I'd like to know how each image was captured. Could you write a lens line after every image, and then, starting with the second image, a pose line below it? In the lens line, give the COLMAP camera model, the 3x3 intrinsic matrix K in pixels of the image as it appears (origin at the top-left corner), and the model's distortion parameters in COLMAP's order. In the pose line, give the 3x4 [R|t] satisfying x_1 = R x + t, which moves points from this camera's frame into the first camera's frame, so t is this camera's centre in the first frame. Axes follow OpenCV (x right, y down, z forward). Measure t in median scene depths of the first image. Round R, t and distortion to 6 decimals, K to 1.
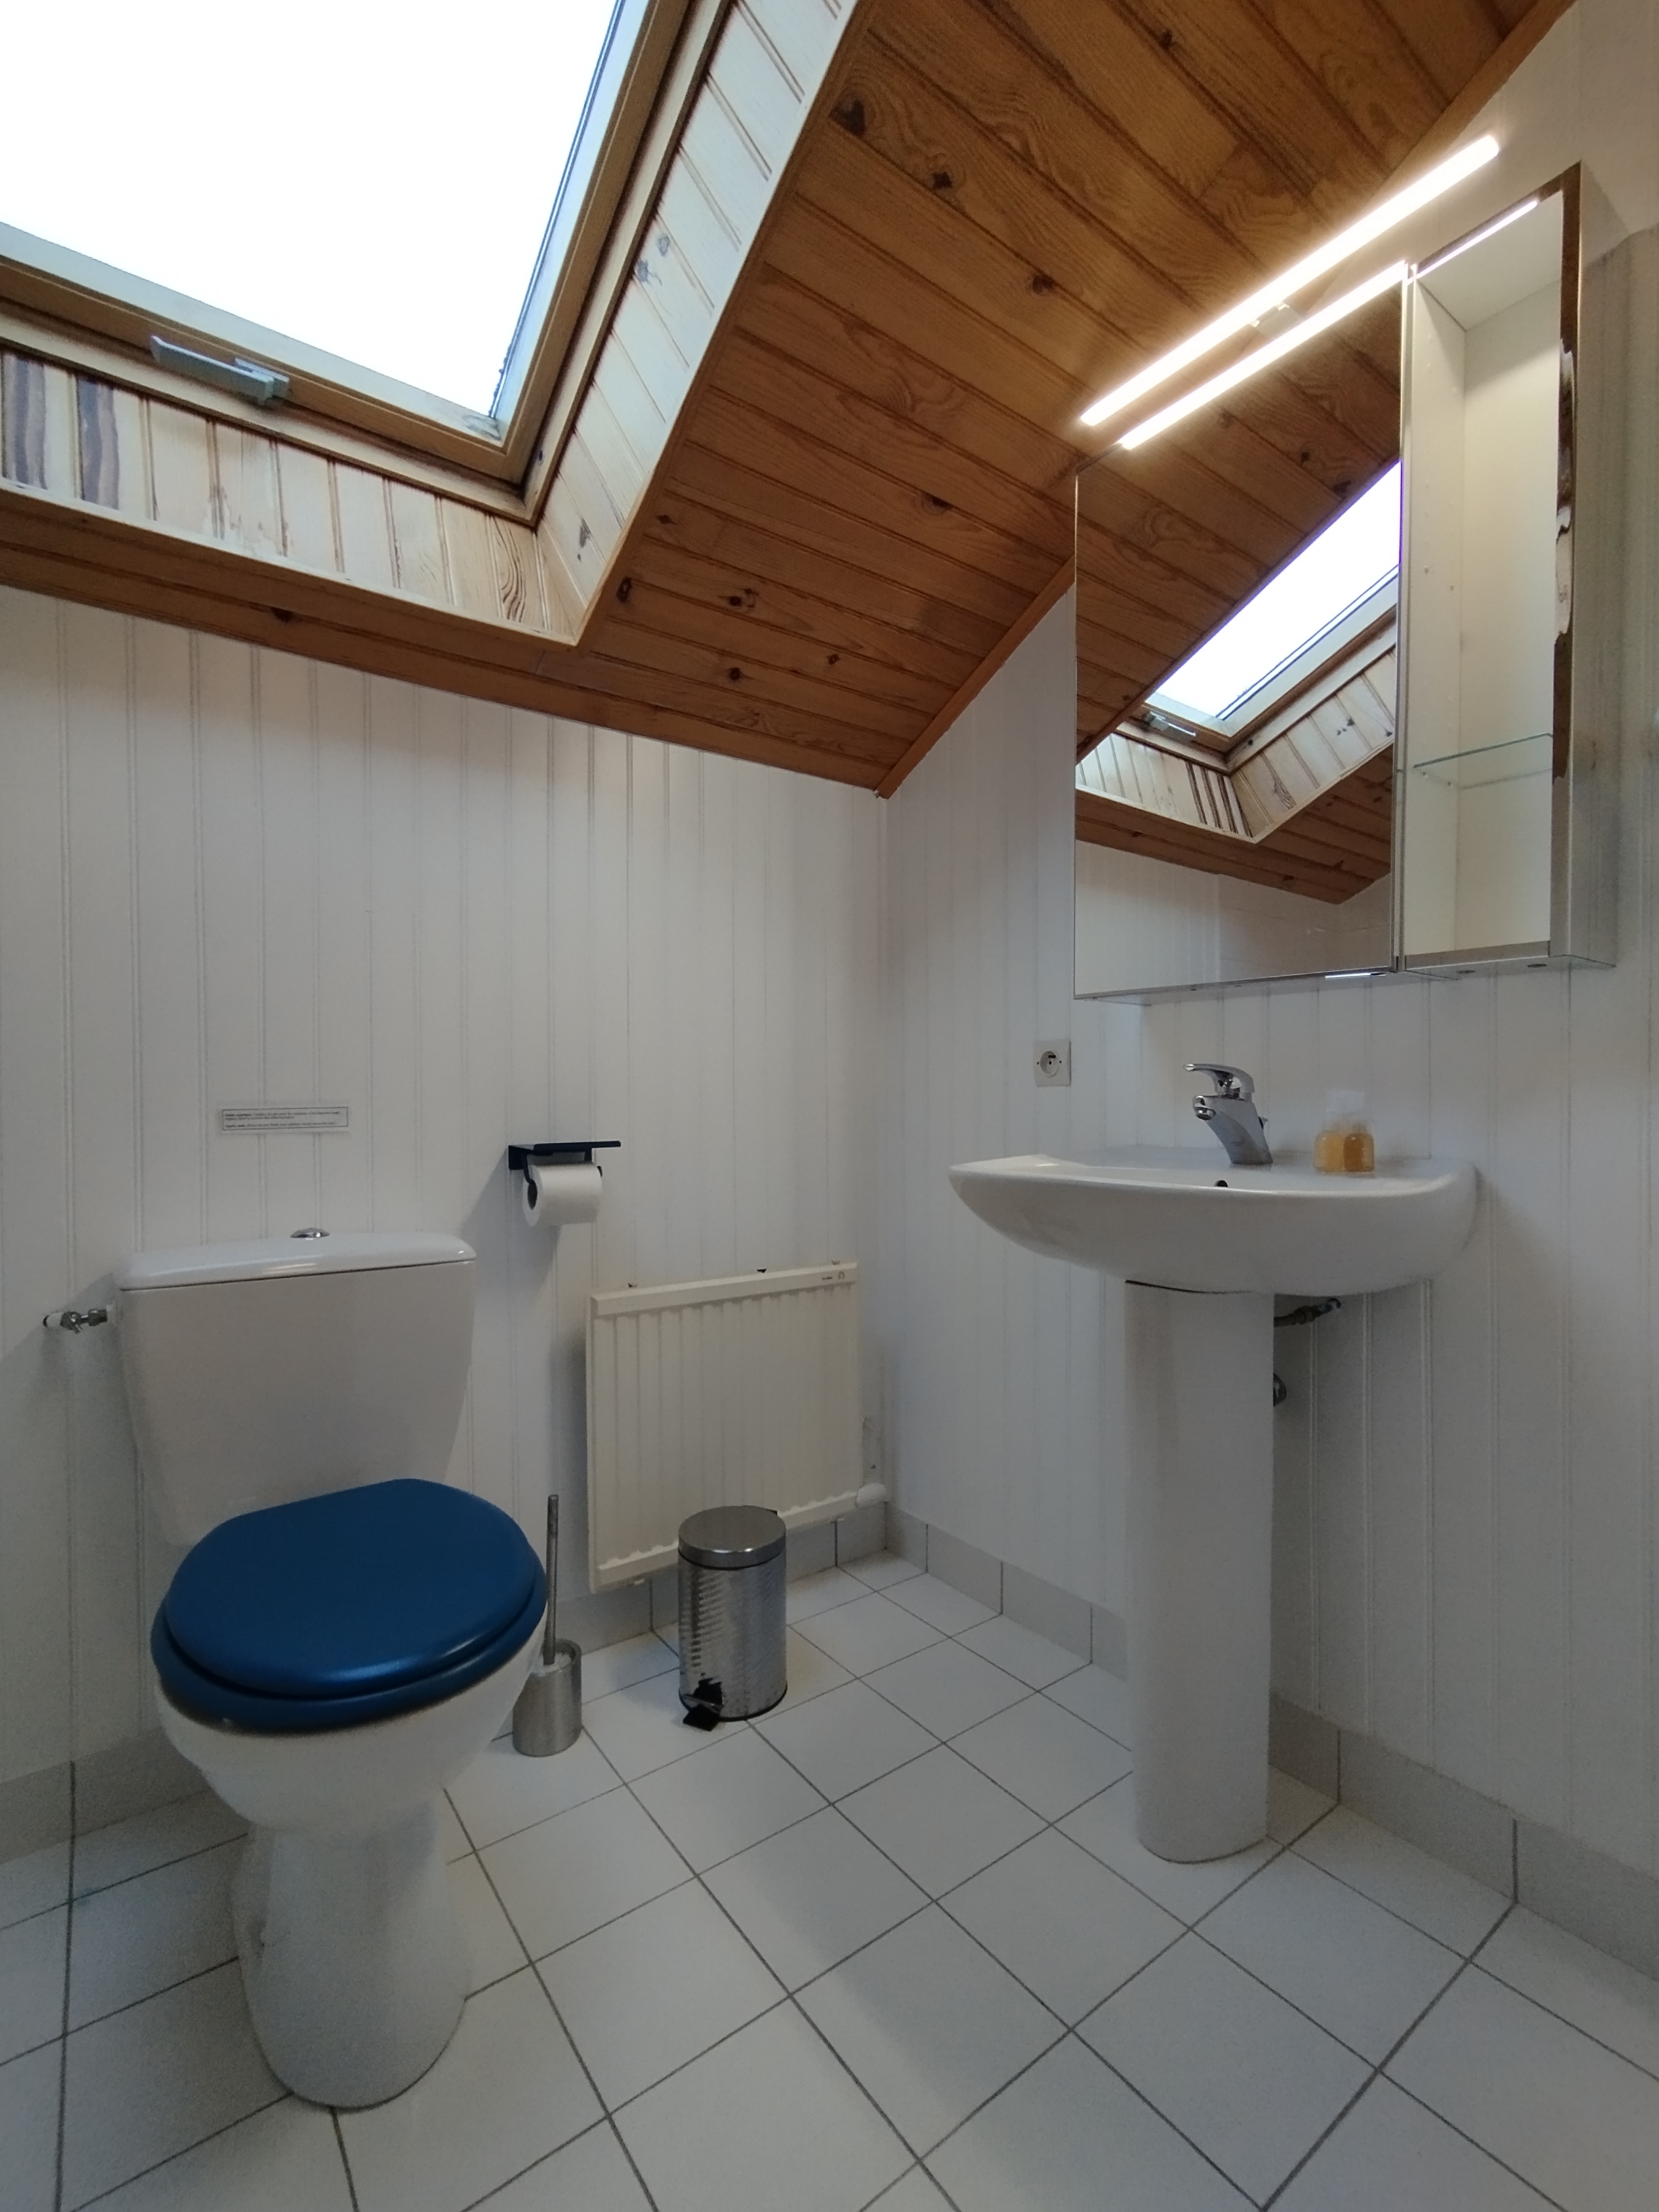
lens RADIAL K [[999.4, 0, 831.2], [0, 999.4, 1113.0], [0, 0, 1]] dist [-0.030517, 0.019111]
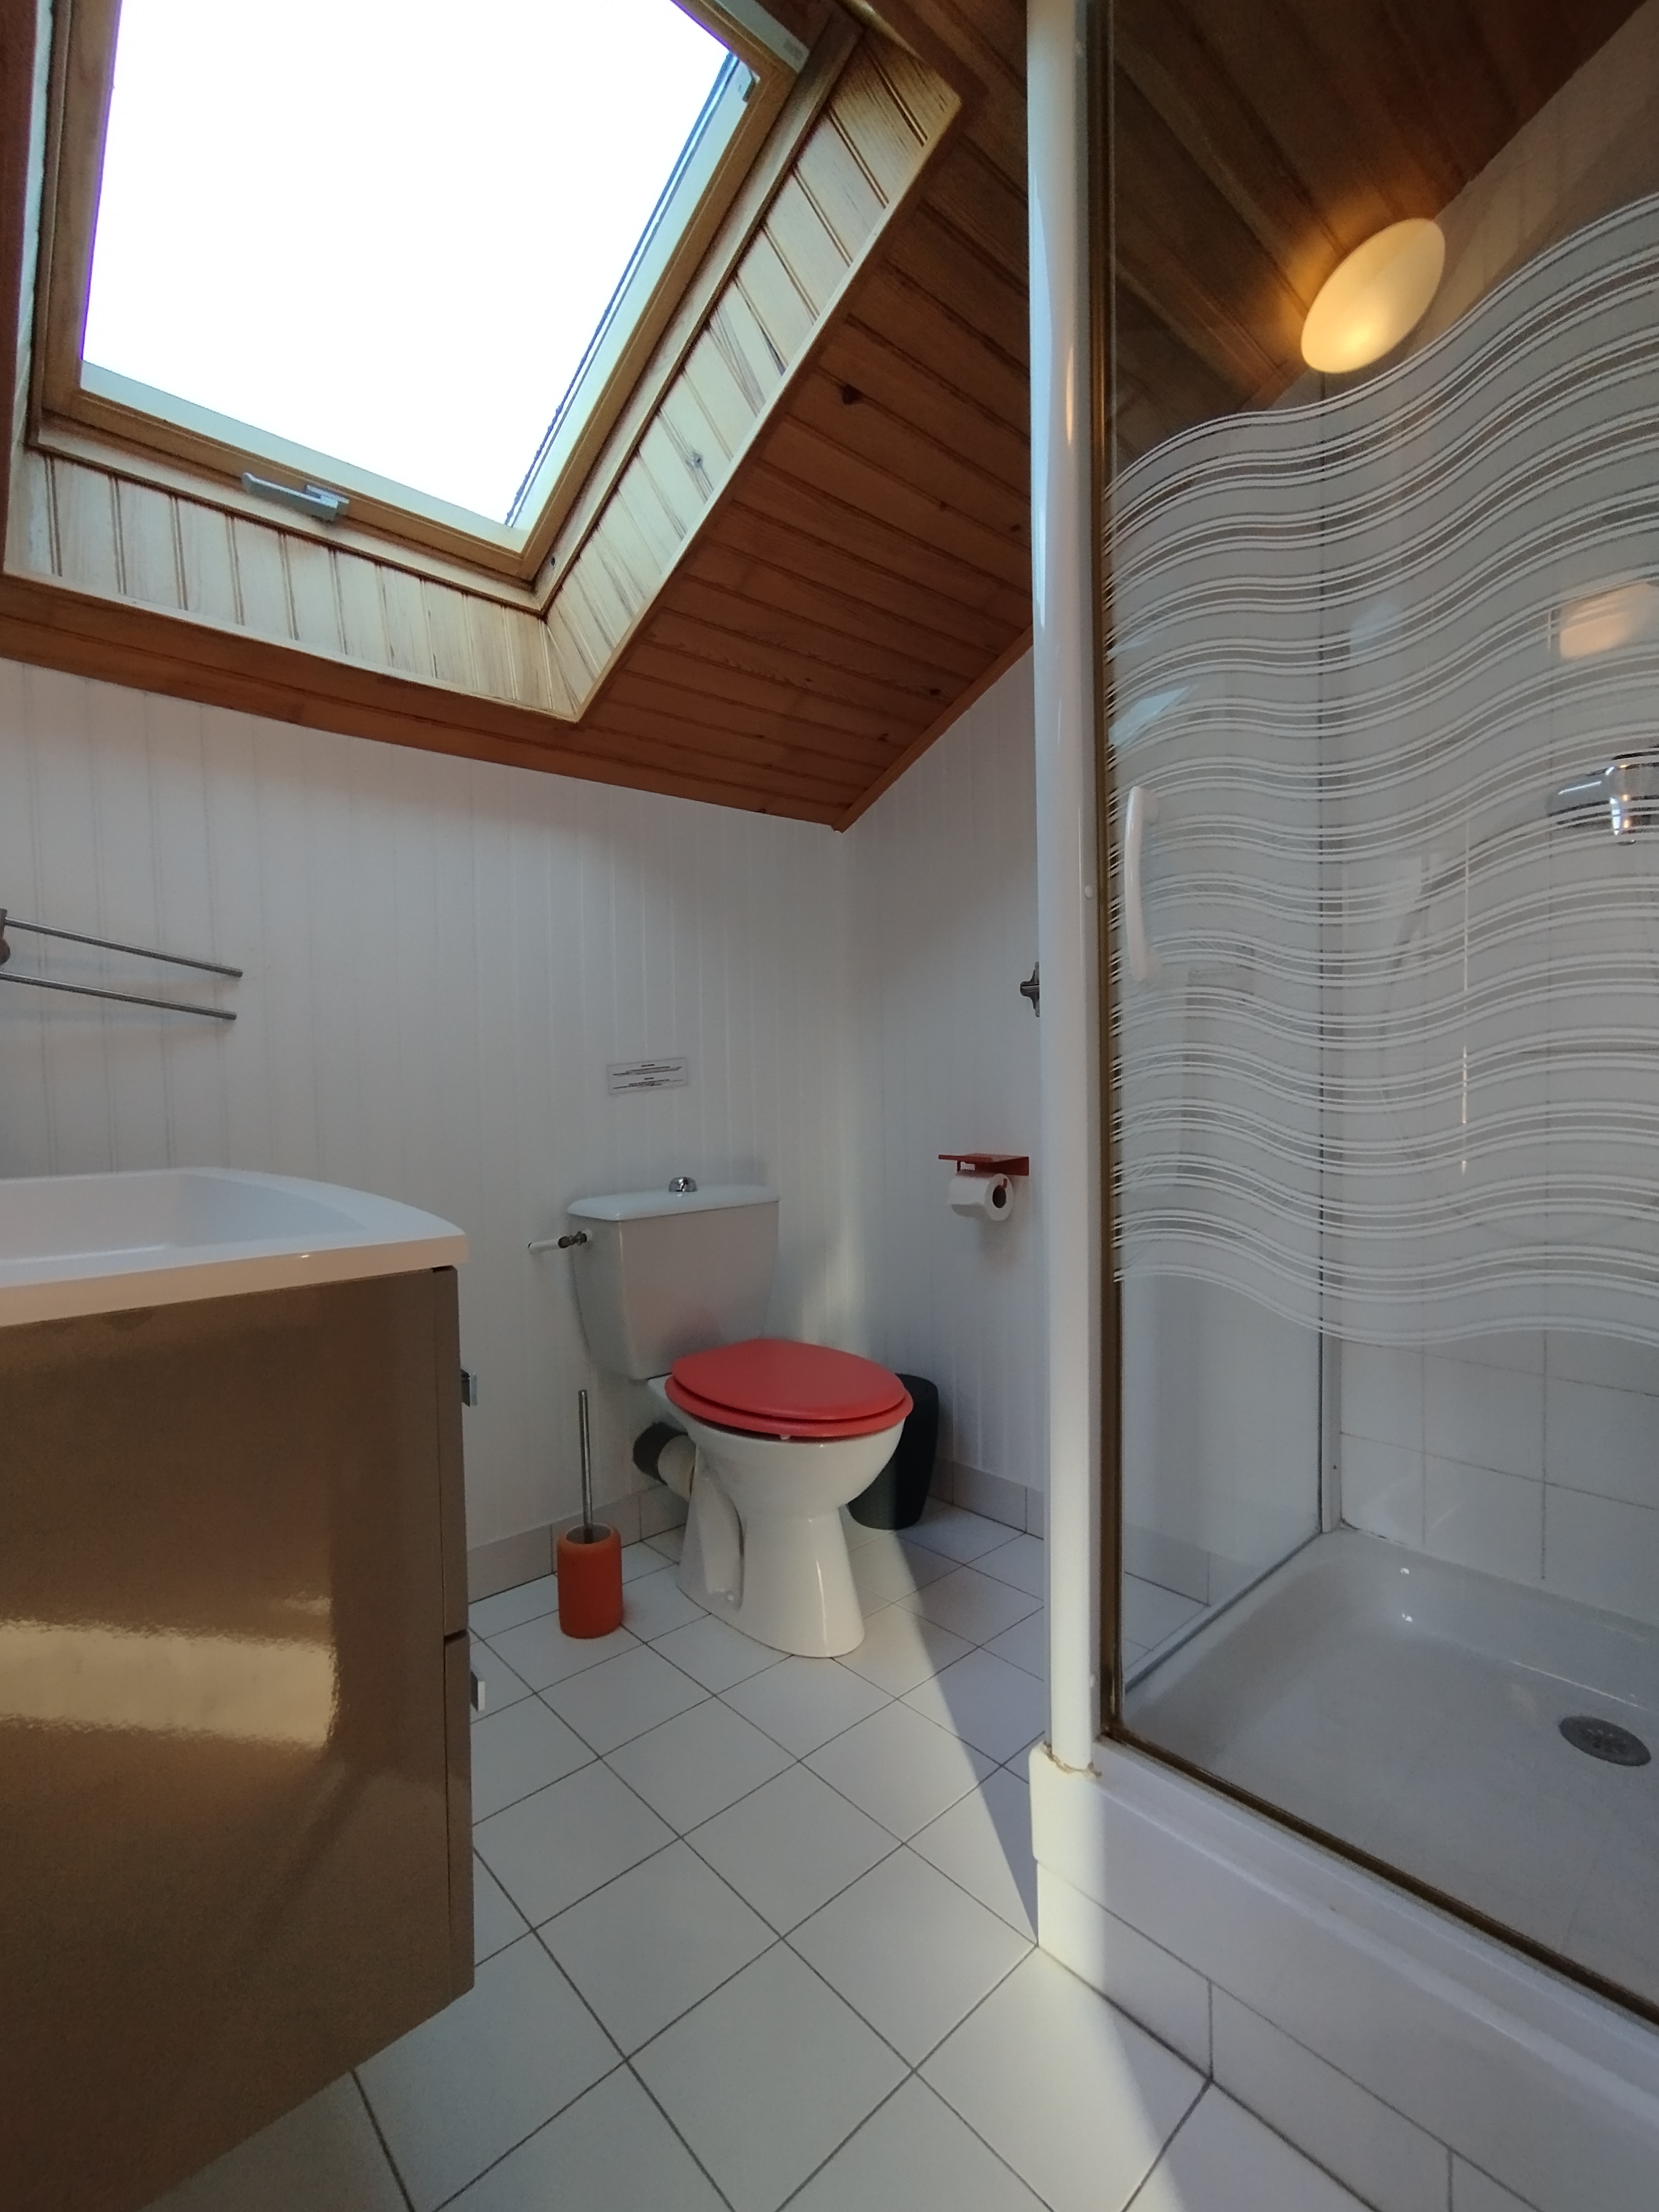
lens RADIAL K [[999.4, 0, 831.2], [0, 999.4, 1113.0], [0, 0, 1]] dist [-0.030517, 0.019111]
pose [[0.986398, -0.060608, 0.152792, -0.196443], [0.063976, 0.997803, -0.017218, 0.022730], [-0.151413, 0.026758, 0.988108, -0.181893]]
